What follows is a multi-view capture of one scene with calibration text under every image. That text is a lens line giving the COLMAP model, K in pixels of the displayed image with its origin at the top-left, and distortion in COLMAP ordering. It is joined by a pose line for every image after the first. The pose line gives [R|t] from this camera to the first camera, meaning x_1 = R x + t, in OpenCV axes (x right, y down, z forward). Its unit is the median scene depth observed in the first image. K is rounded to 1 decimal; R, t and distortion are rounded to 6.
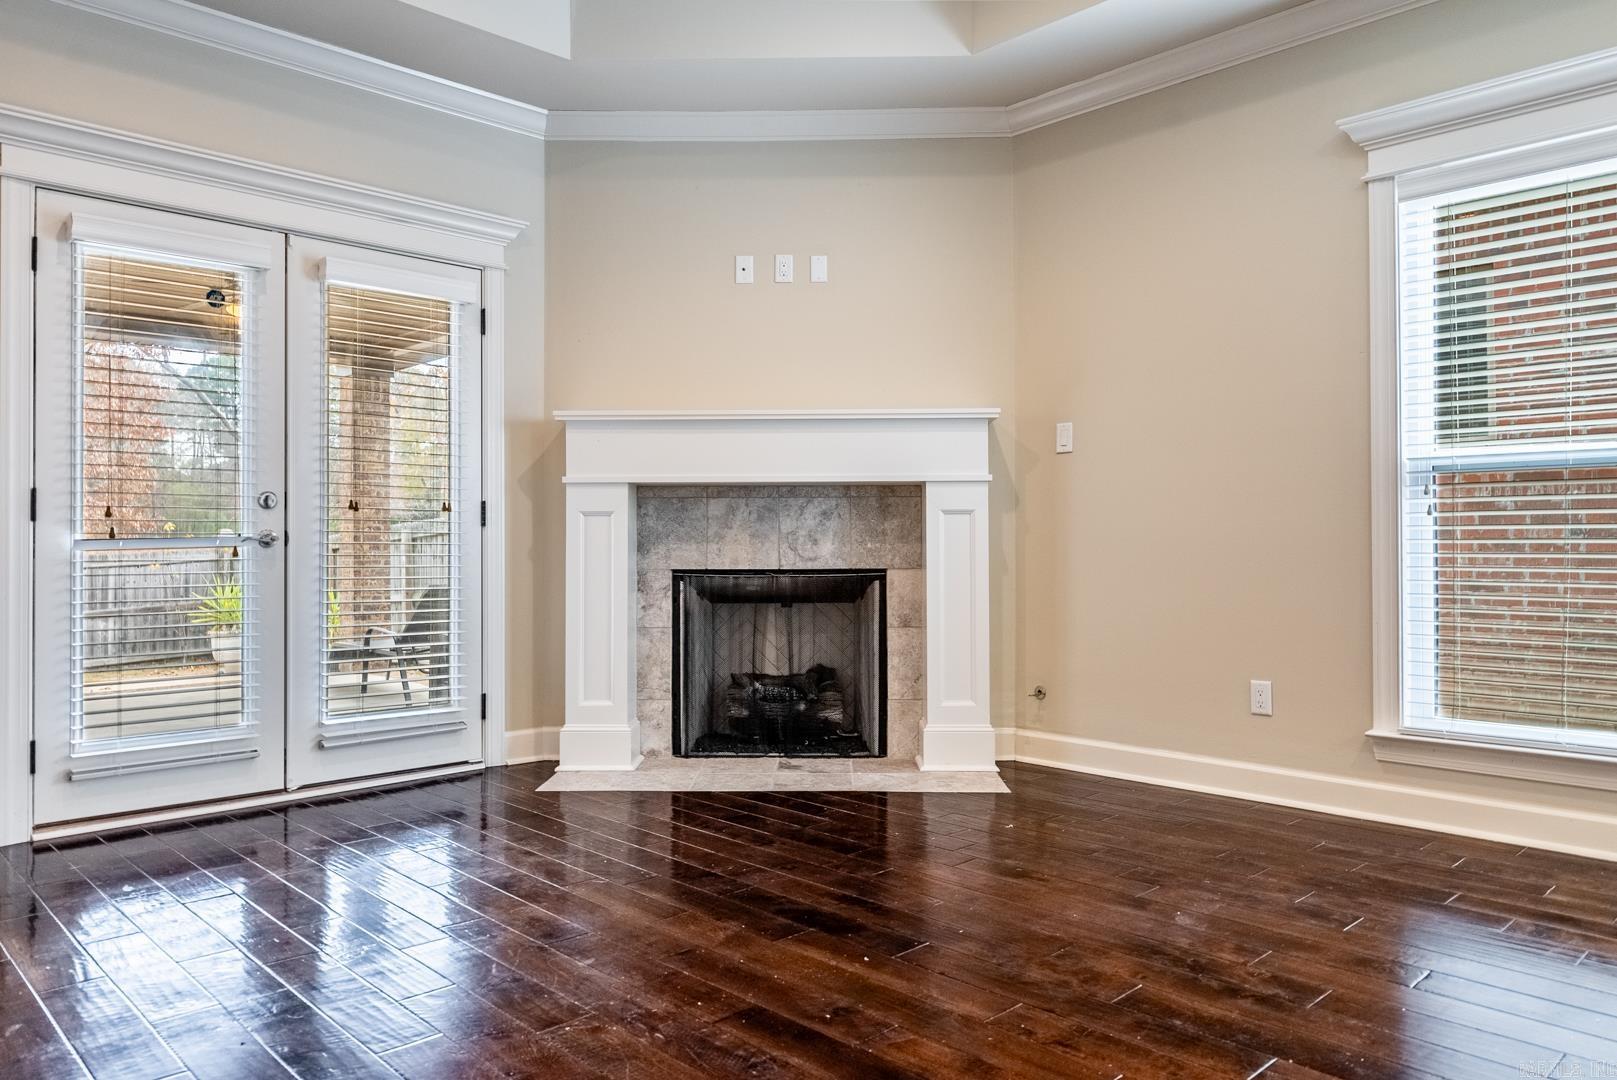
lens RADIAL K [[1106.4, 0, 815.5], [0, 1106.4, 545.0], [0, 0, 1]] dist [-0.006348, -0.000601]
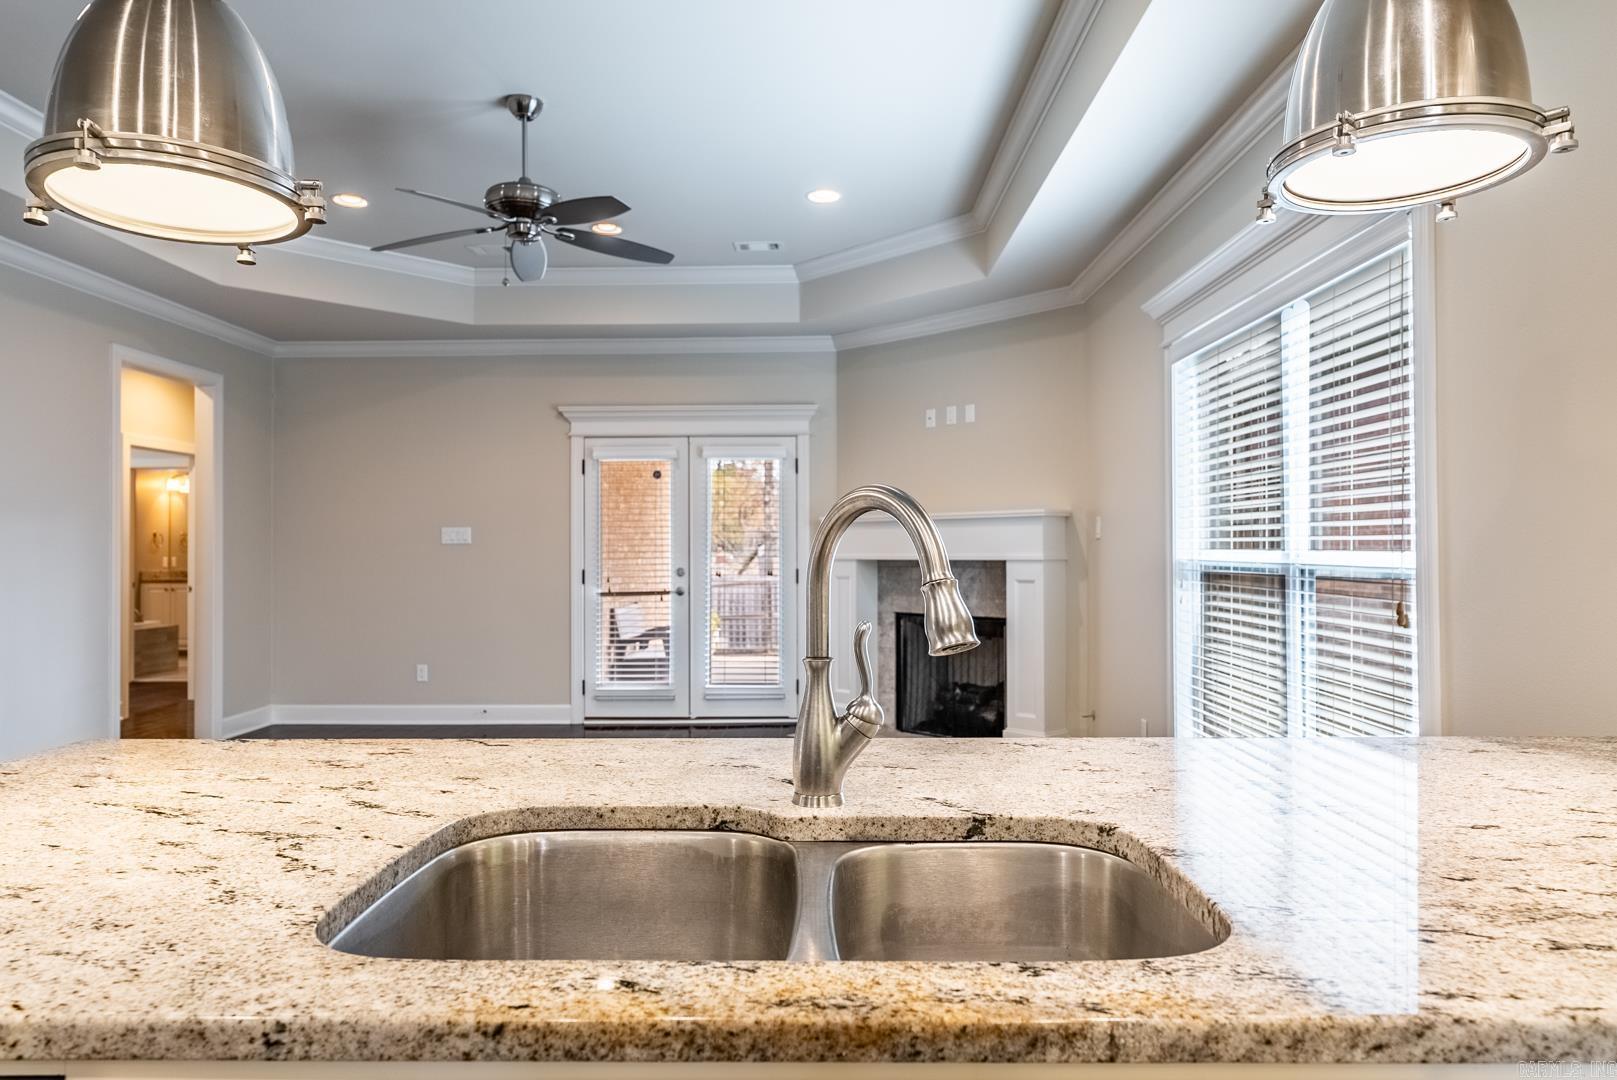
lens RADIAL K [[1038.0, 0, 803.8], [0, 1038.0, 545.1], [0, 0, 1]] dist [0.001159, -0.000059]
pose [[0.701743, -0.002785, -0.712425, 0.840709], [0.002066, 0.999996, -0.001873, -0.071464], [0.712428, -0.000158, 0.701746, -0.136269]]
